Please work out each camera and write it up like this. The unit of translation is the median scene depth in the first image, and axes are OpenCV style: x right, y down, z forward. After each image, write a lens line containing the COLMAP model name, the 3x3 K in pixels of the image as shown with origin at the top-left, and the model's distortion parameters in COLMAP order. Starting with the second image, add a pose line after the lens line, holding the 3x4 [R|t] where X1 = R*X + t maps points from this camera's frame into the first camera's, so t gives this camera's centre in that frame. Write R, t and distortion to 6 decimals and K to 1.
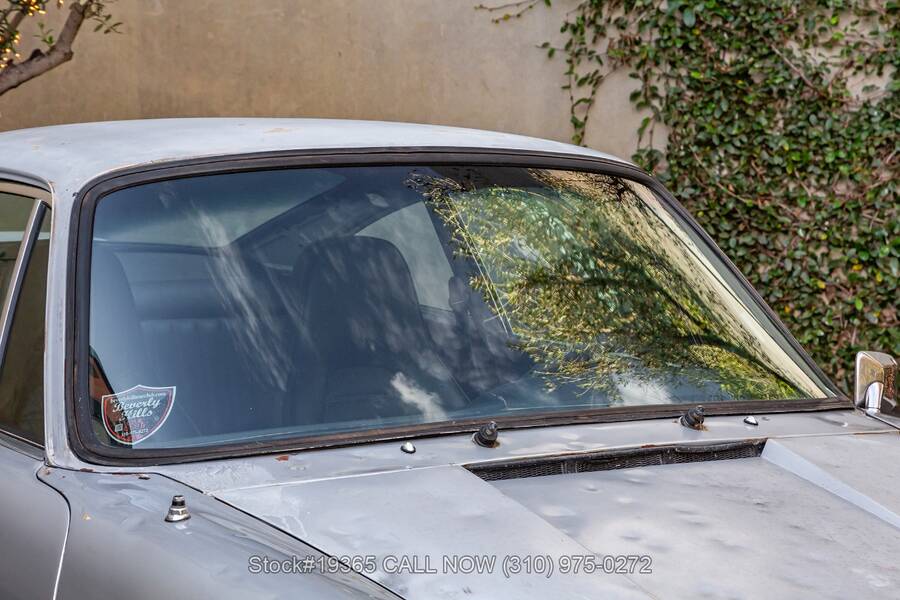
lens RADIAL K [[2204.1, 0, 451.2], [0, 2204.1, 285.4], [0, 0, 1]] dist [0.421709, 0.304779]
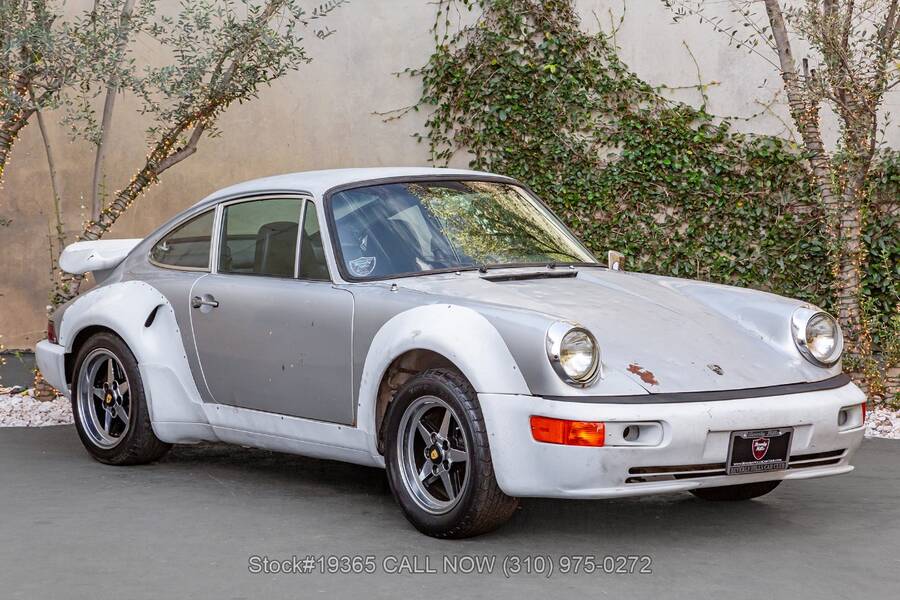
lens RADIAL K [[2204.1, 0, 451.2], [0, 2204.1, 285.4], [0, 0, 1]] dist [0.421709, 0.304779]
pose [[0.993310, -0.044642, 0.106498, -0.110293], [0.048886, 0.998097, -0.037586, 0.064577], [-0.104618, 0.042541, 0.993602, -0.613121]]
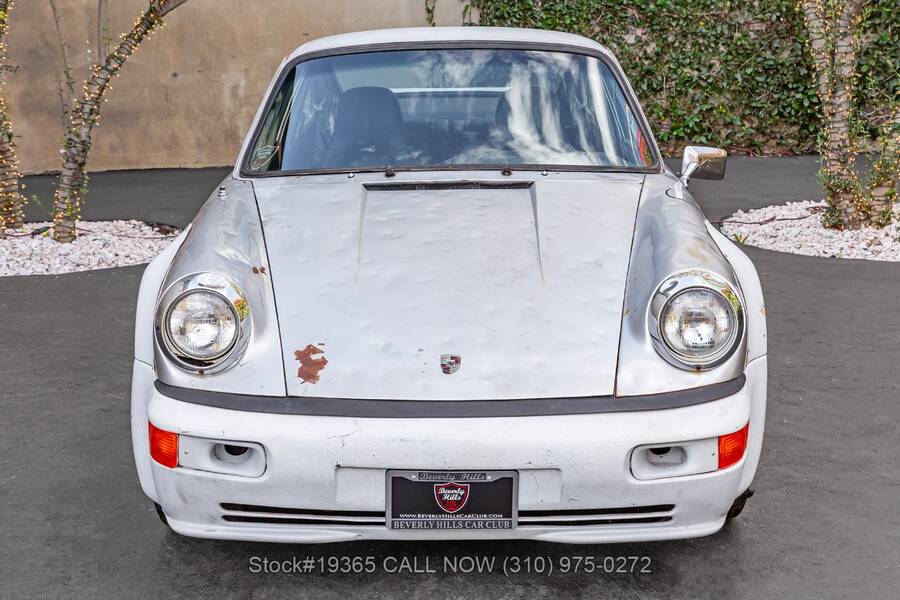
lens RADIAL K [[1537.6, 0, 450.0], [0, 1537.6, 271.8], [0, 0, 1]] dist [0.215497, 0.146329]
pose [[0.989233, -0.086073, 0.118358, -0.092971], [0.074659, 0.992411, 0.097708, 0.015399], [-0.125870, -0.087820, 0.988152, -0.256894]]
